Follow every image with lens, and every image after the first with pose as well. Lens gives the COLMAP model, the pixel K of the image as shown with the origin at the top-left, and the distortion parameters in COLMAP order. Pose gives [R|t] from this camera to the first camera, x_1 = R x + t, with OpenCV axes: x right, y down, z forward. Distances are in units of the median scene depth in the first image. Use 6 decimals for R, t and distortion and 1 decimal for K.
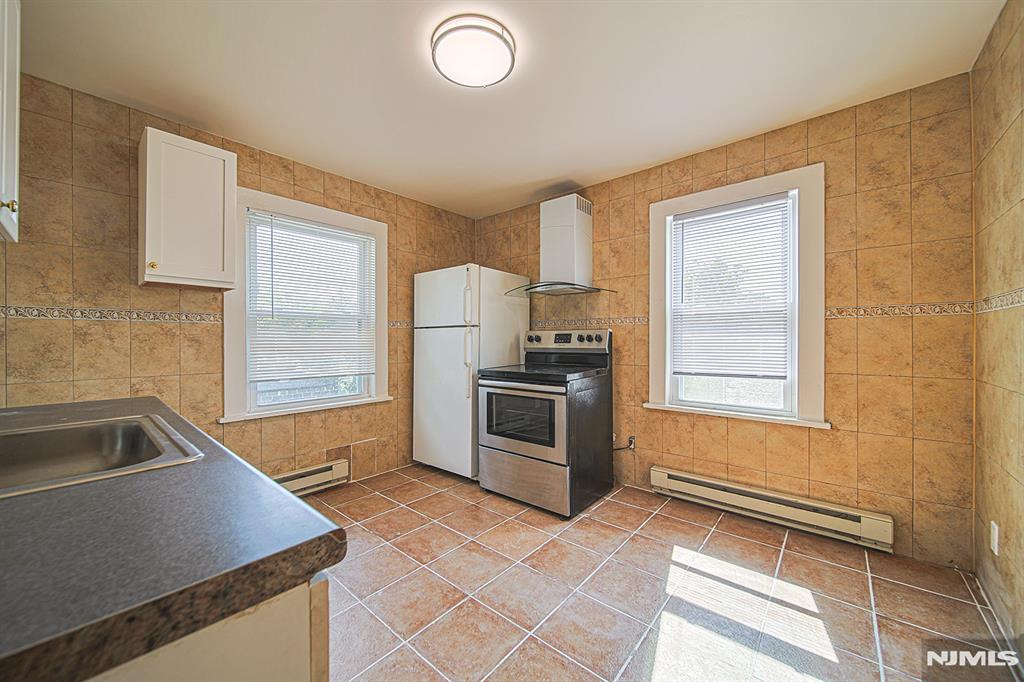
lens RADIAL K [[377.8, 0, 512.0], [0, 377.8, 341.0], [0, 0, 1]] dist [-0.002034, -0.000095]
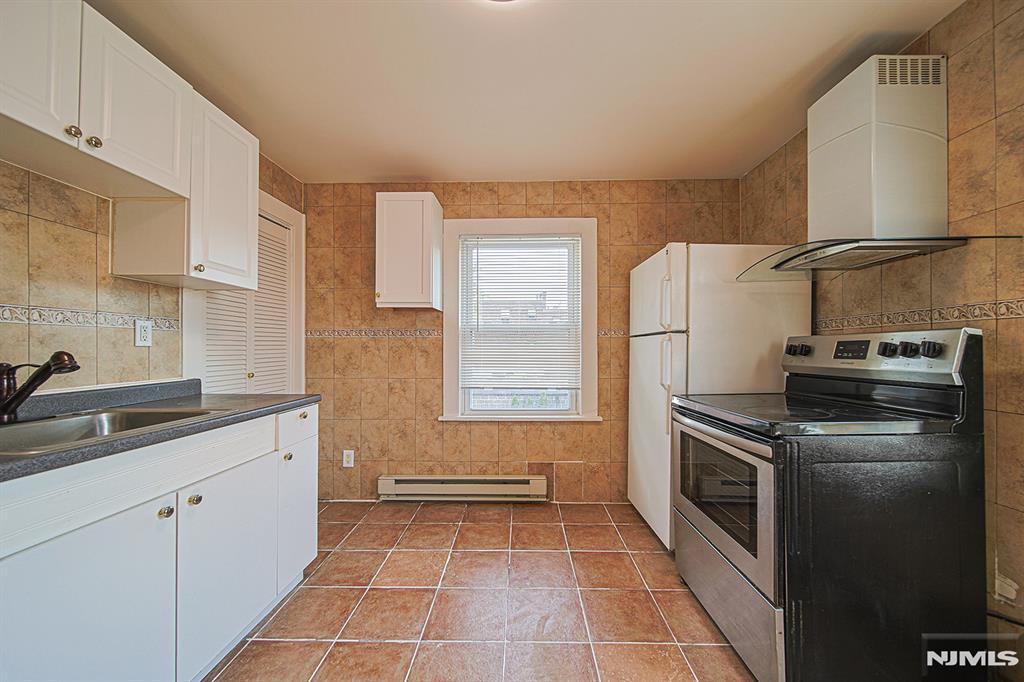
lens RADIAL K [[383.0, 0, 512.8], [0, 383.0, 346.7], [0, 0, 1]] dist [0.000485, 0.000002]
pose [[0.638667, -0.004110, -0.769472, 0.246102], [-0.003025, 0.999965, -0.007851, -0.005869], [0.769477, 0.007342, 0.638632, 0.315909]]
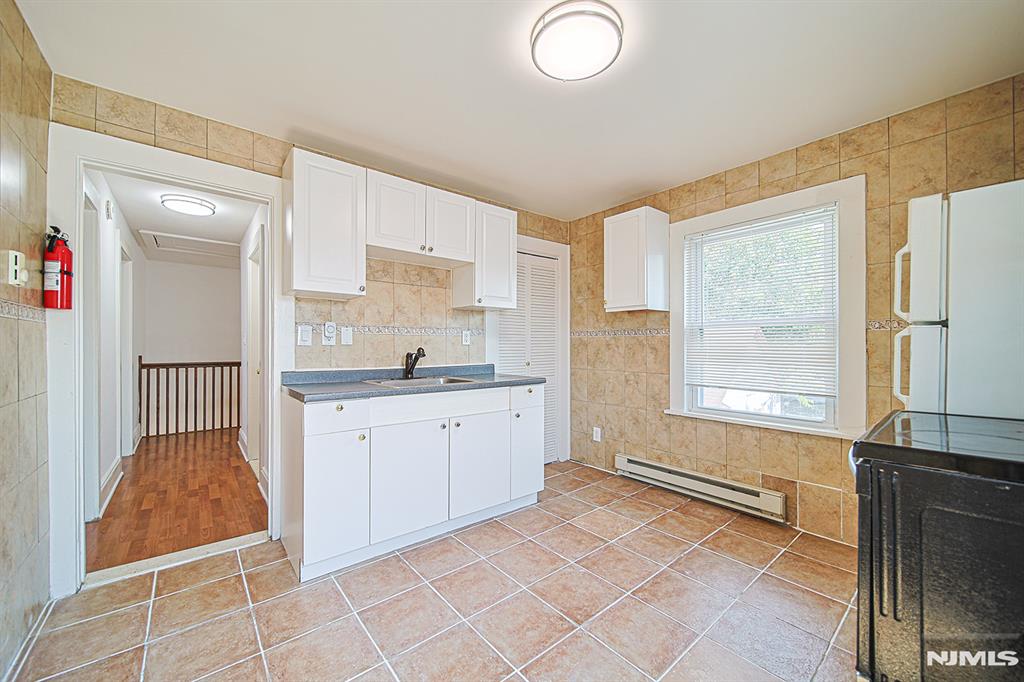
lens RADIAL K [[384.2, 0, 513.9], [0, 384.2, 344.5], [0, 0, 1]] dist [-0.000039, -0.000060]
pose [[-0.157832, -0.002254, -0.987463, 0.470788], [-0.004463, 0.999989, -0.001570, -0.008977], [0.987456, 0.004159, -0.157840, 0.548016]]
